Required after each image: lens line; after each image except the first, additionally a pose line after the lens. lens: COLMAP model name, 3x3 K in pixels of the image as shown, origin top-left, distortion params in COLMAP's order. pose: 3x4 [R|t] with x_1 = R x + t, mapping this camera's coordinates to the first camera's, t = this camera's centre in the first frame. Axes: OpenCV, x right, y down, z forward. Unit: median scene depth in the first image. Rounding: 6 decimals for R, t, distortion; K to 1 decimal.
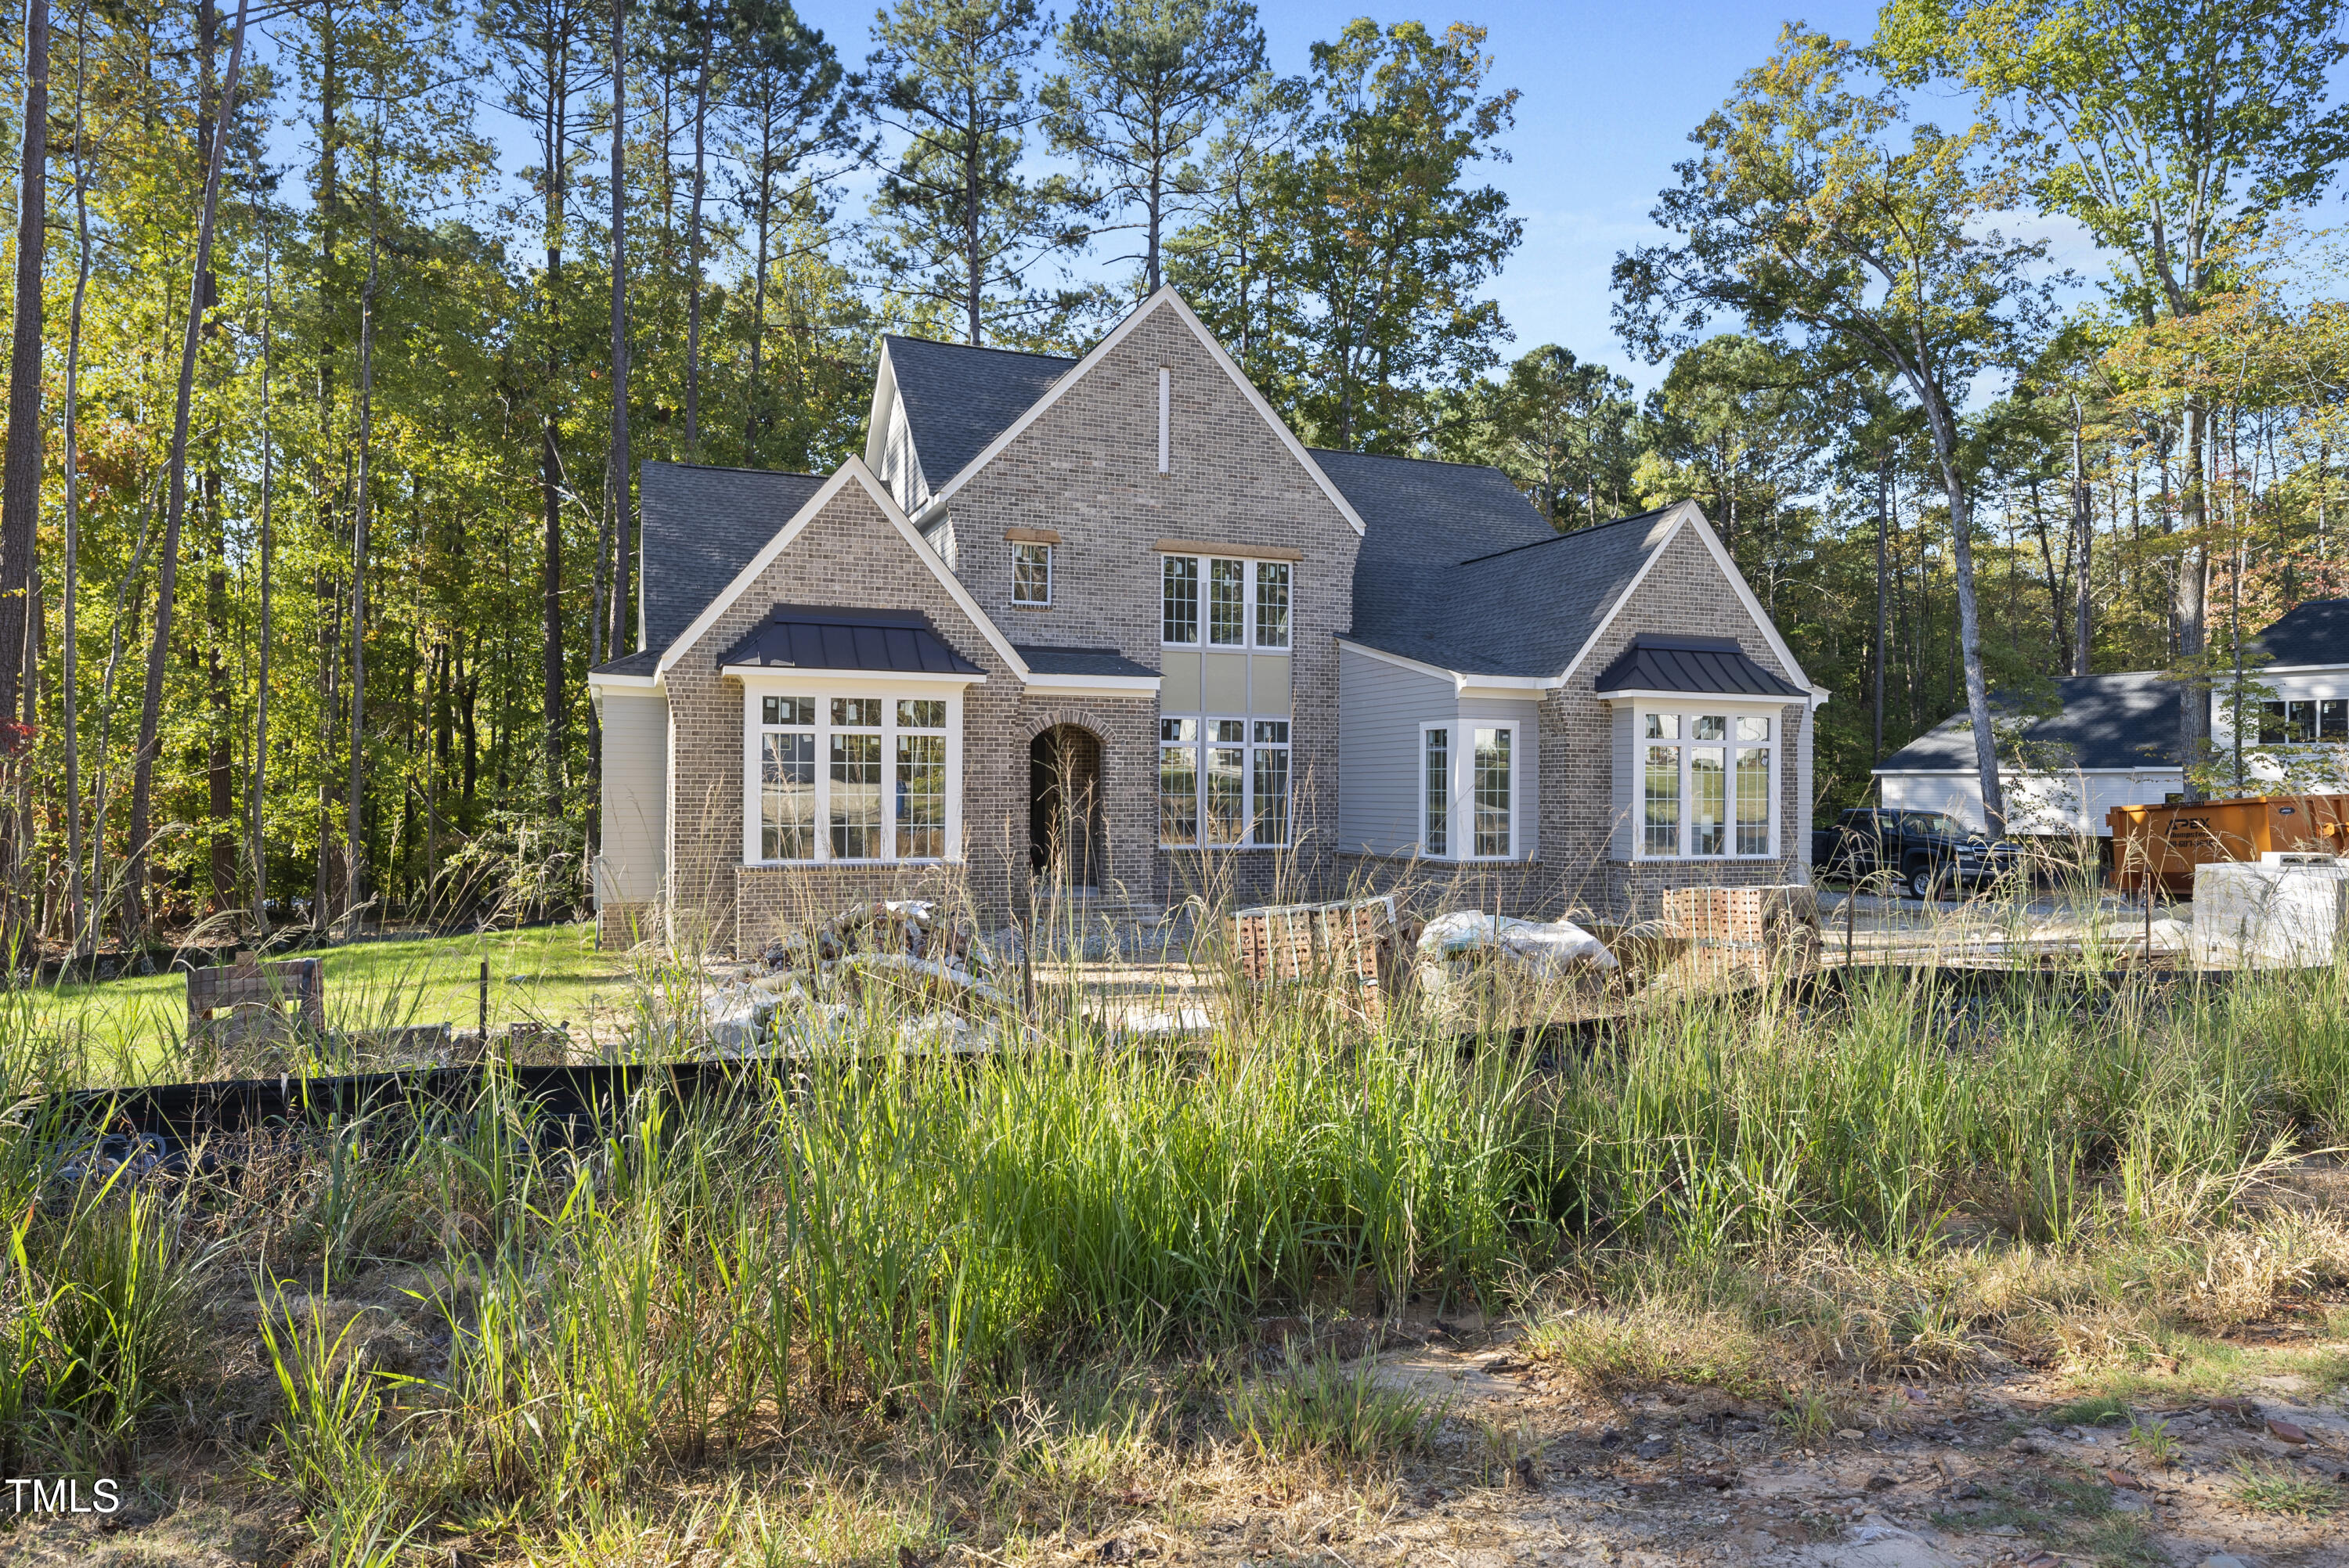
lens RADIAL K [[1424.6, 0, 1173.1], [0, 1424.6, 791.3], [0, 0, 1]] dist [0.005970, -0.001896]
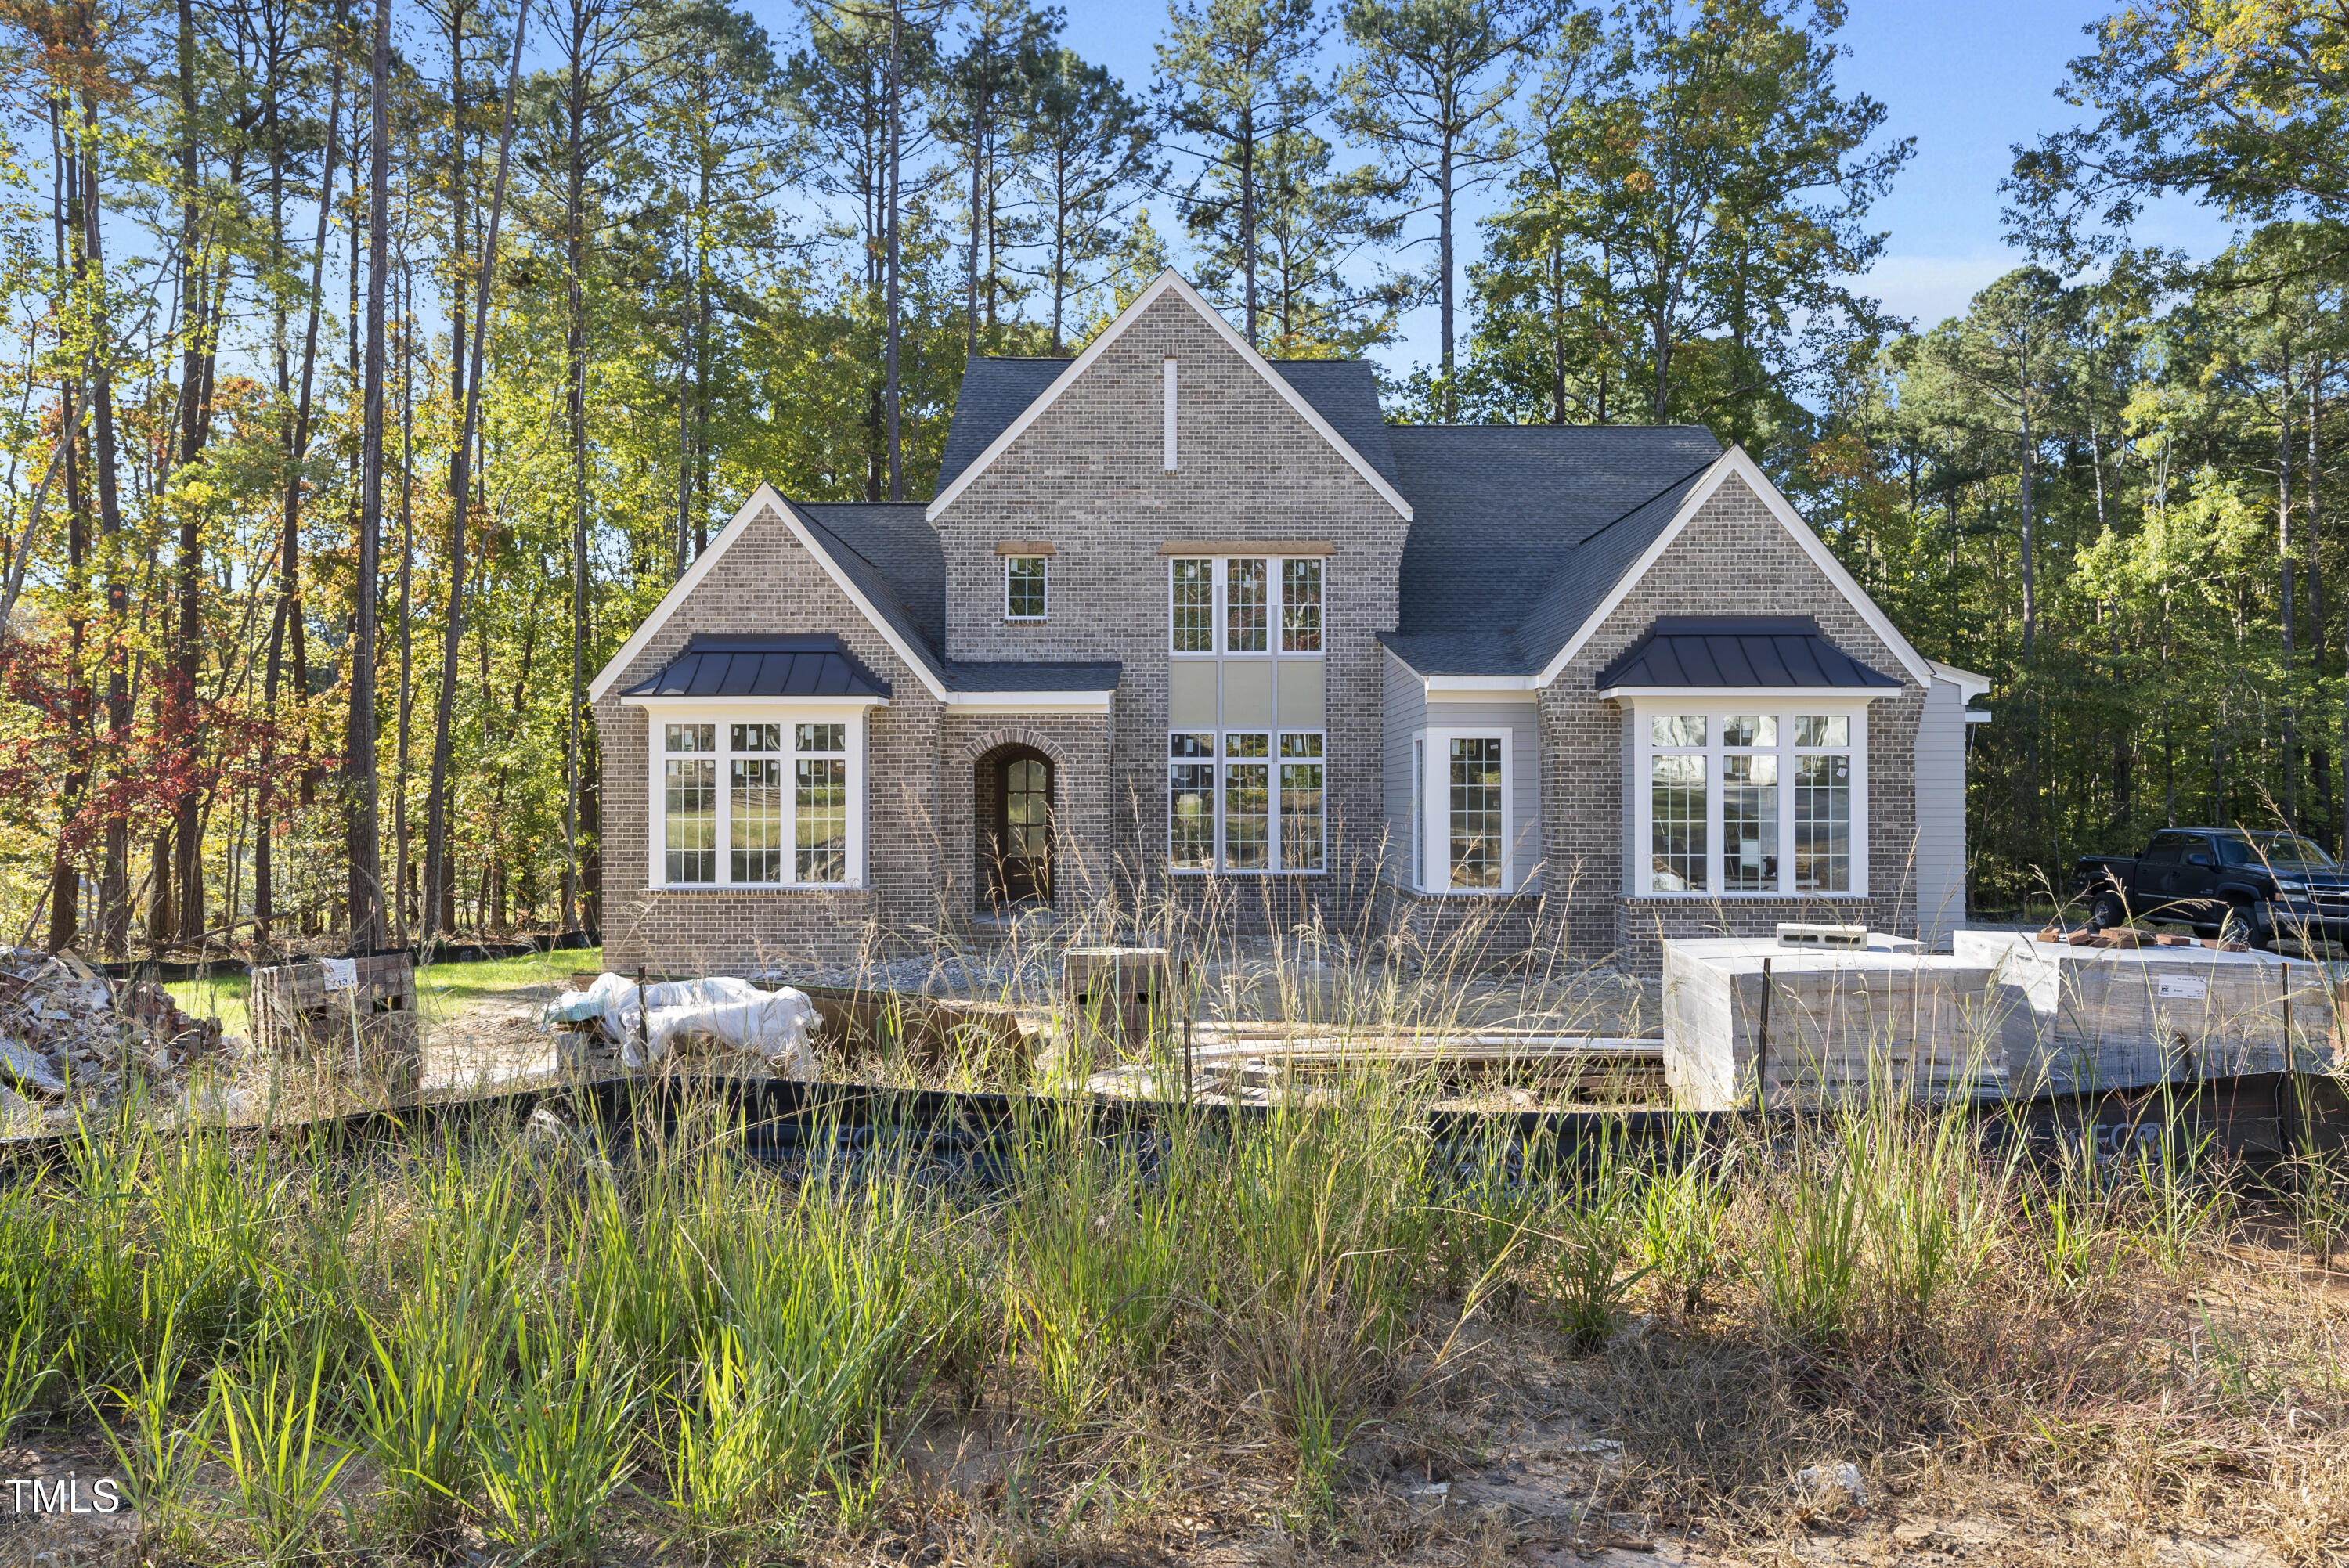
lens RADIAL K [[1424.6, 0, 1174.4], [0, 1424.6, 780.0], [0, 0, 1]] dist [0.005970, -0.001896]
pose [[0.931258, -0.011678, -0.364173, 0.326915], [0.006168, 0.999848, -0.016289, -0.005722], [0.364308, 0.012923, 0.931189, 0.131894]]
